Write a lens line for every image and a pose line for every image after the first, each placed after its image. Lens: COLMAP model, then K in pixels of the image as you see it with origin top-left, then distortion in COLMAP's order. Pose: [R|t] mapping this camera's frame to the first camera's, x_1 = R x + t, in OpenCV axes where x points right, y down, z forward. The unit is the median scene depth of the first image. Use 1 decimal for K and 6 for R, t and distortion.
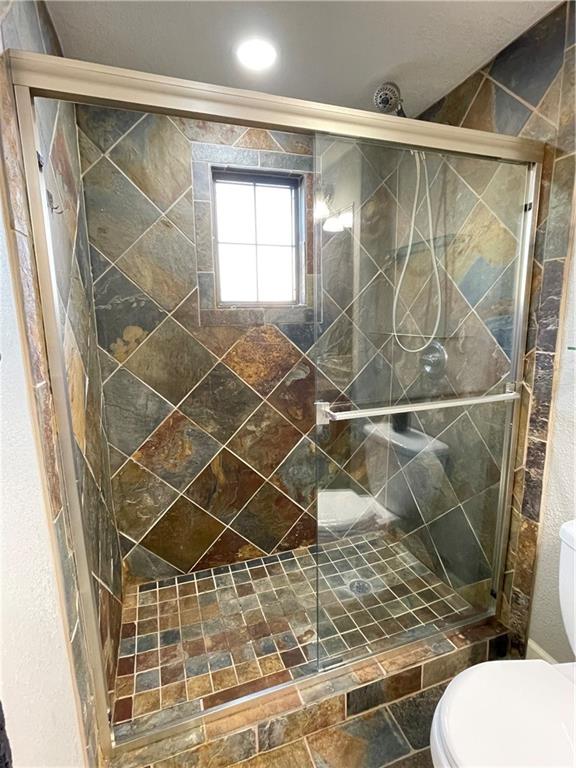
lens RADIAL K [[388.7, 0, 289.7], [0, 388.7, 386.1], [0, 0, 1]] dist [-0.004616, -0.000309]
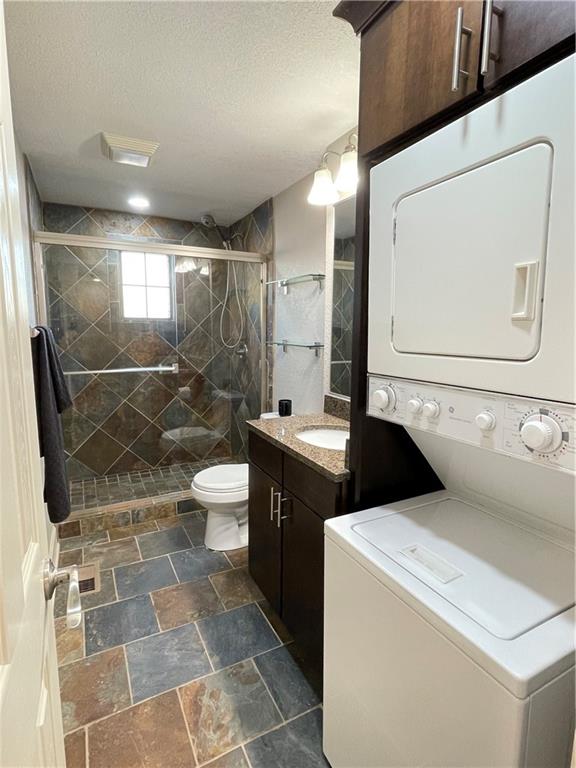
lens RADIAL K [[388.7, 0, 284.8], [0, 388.7, 382.9], [0, 0, 1]] dist [-0.004616, -0.000309]
pose [[0.988287, 0.003076, 0.152578, 0.286087], [0.002671, 0.999295, -0.037442, 0.151713], [-0.152585, 0.037411, 0.987582, -0.871447]]
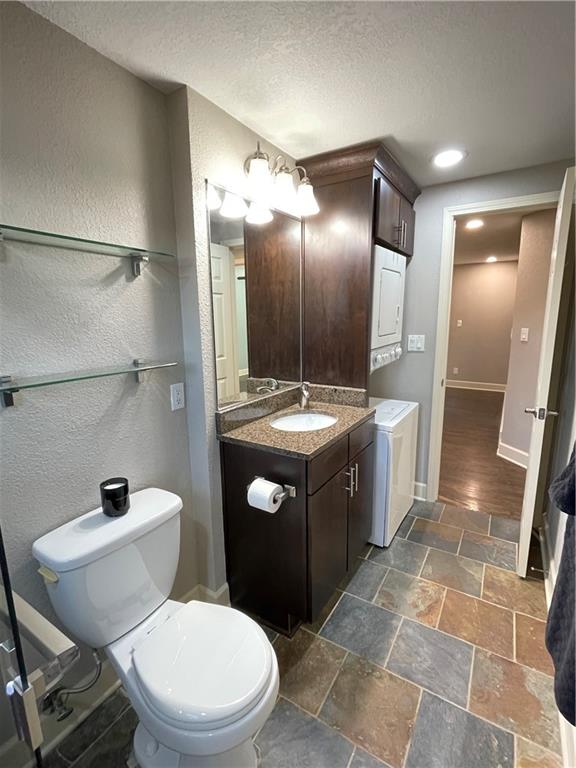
lens RADIAL K [[359.5, 0, 286.2], [0, 359.5, 385.6], [0, 0, 1]] dist [-0.000623, 0.000039]
pose [[-0.631234, -0.113583, 0.767231, -0.193472], [0.160280, 0.948762, 0.272326, -0.134457], [-0.758851, 0.294873, -0.580685, 0.600138]]
